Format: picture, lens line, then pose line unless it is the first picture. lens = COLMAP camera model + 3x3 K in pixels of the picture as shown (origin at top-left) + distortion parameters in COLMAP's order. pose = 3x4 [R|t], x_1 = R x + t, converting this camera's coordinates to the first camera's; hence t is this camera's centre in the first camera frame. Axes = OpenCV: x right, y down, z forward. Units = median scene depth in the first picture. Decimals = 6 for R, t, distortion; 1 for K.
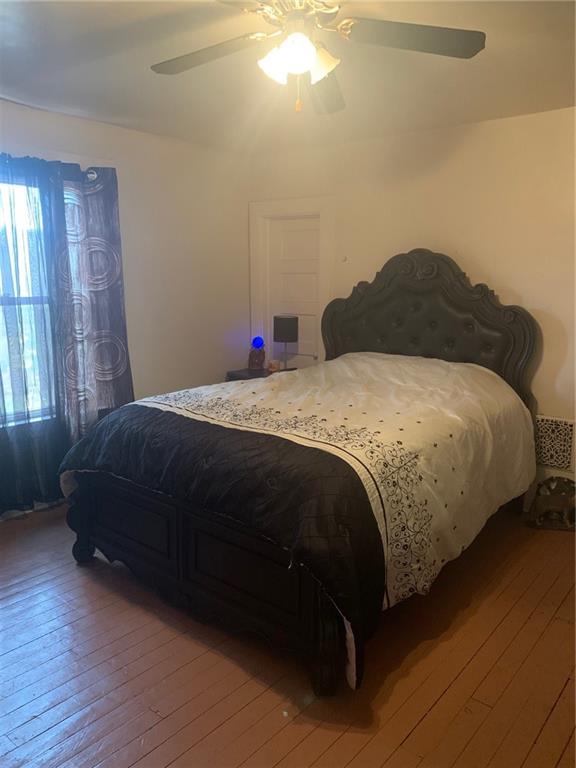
lens RADIAL K [[590.2, 0, 288.0], [0, 590.2, 384.0], [0, 0, 1]] dist [0.000533, -0.000759]
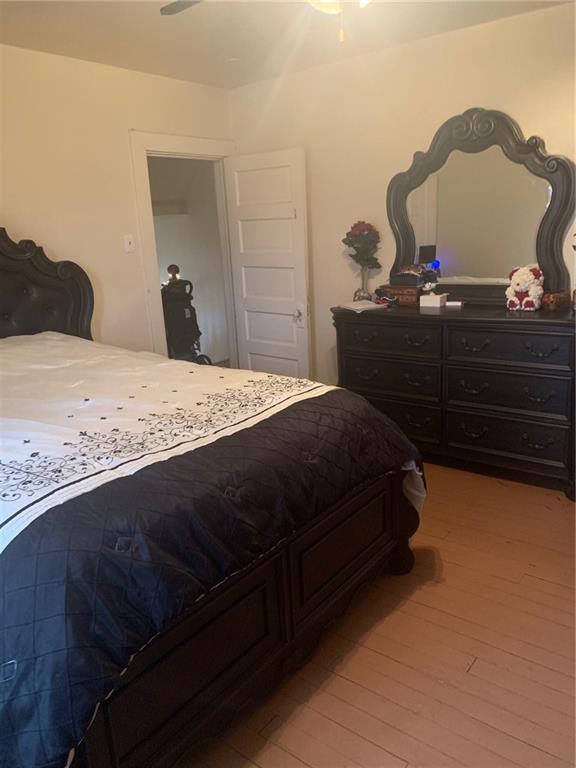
lens RADIAL K [[590.2, 0, 288.0], [0, 590.2, 384.0], [0, 0, 1]] dist [0.000533, -0.000759]
pose [[-0.016830, -0.274842, 0.961342, -0.801099], [0.227439, 0.935220, 0.271356, -0.168346], [-0.973647, 0.223214, 0.046770, 0.889122]]
